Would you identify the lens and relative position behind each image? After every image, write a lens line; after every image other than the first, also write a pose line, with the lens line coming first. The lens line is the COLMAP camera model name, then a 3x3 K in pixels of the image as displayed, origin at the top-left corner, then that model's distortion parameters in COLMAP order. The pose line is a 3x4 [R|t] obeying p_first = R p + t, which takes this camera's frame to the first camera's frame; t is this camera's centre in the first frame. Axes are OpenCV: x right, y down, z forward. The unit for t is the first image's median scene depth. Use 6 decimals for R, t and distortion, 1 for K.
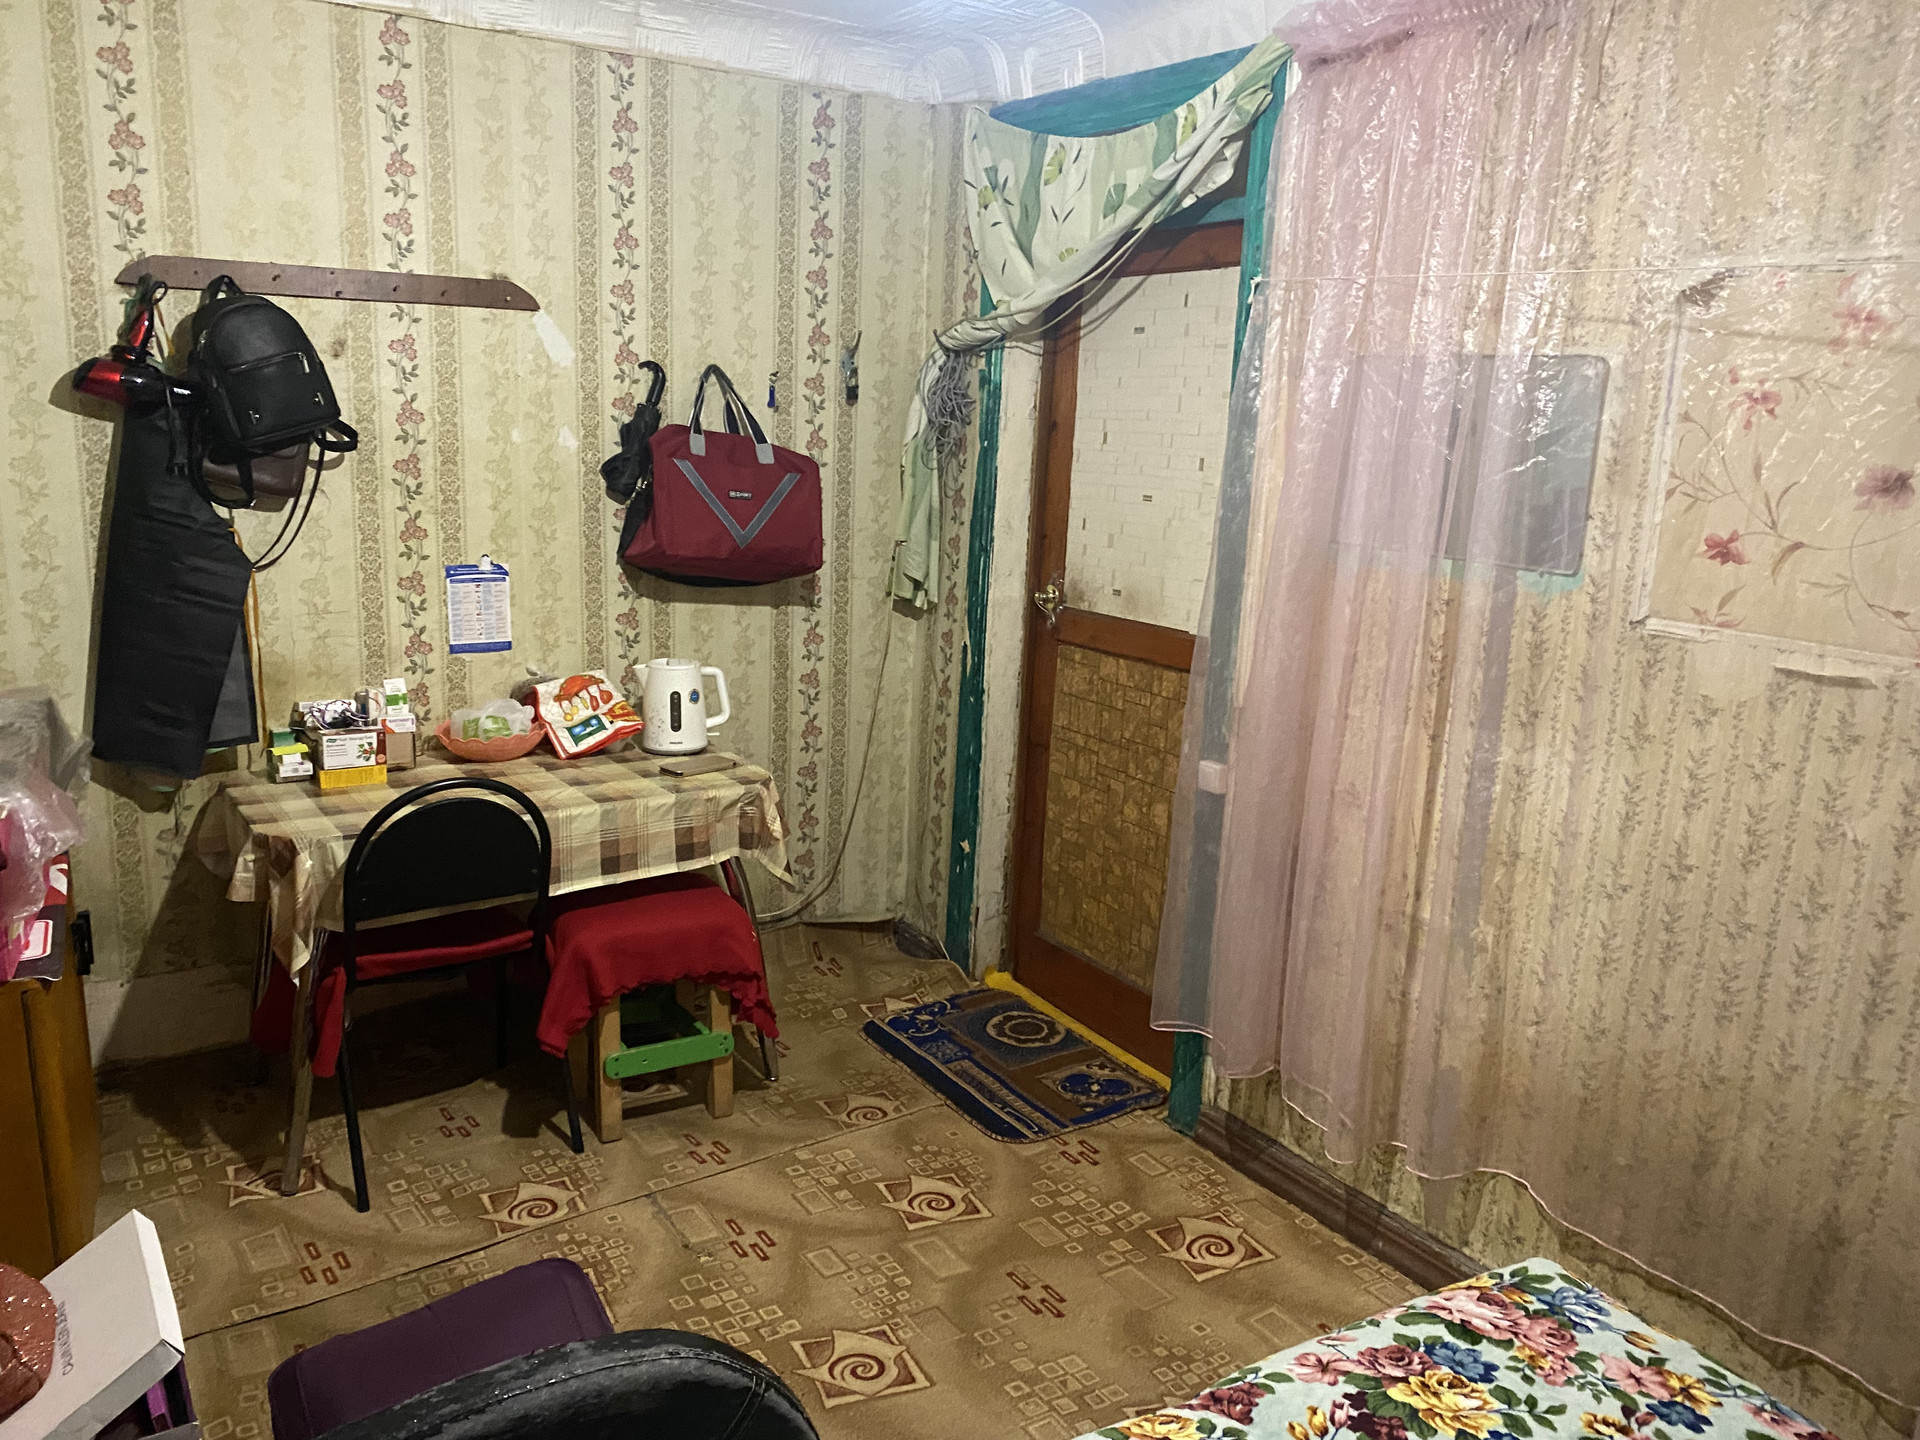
lens RADIAL K [[1441.9, 0, 919.8], [0, 1441.9, 728.4], [0, 0, 1]] dist [-0.002397, -0.008744]
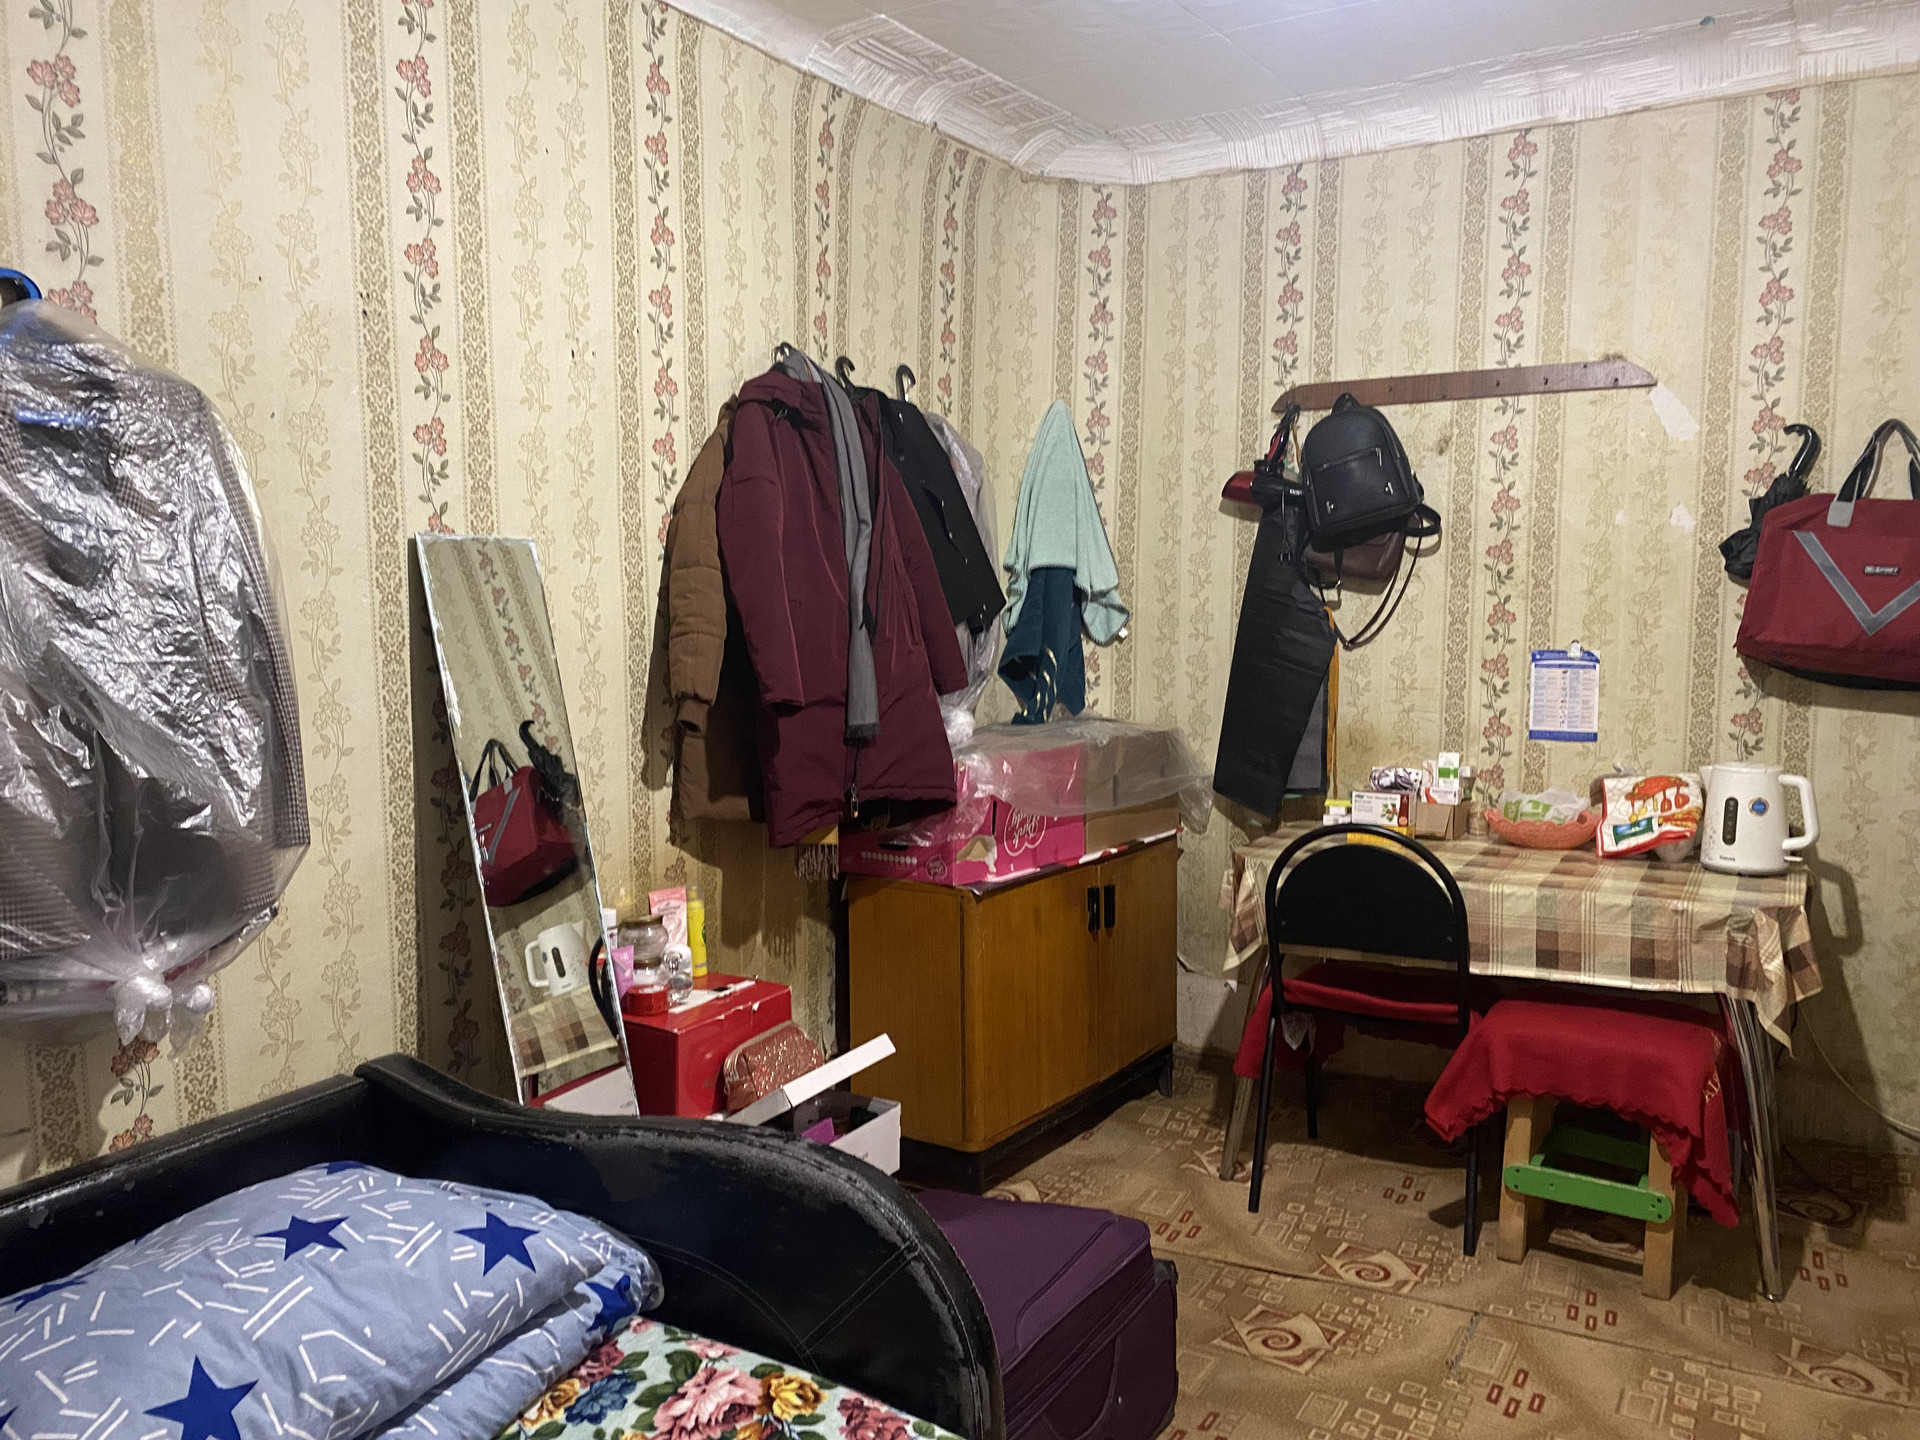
lens RADIAL K [[1441.9, 0, 919.8], [0, 1441.9, 728.4], [0, 0, 1]] dist [-0.002397, -0.008744]
pose [[0.437336, 0.054810, -0.897626, 0.386617], [-0.170601, 0.985072, -0.022970, 0.035925], [0.882968, 0.163181, 0.440159, 0.197587]]
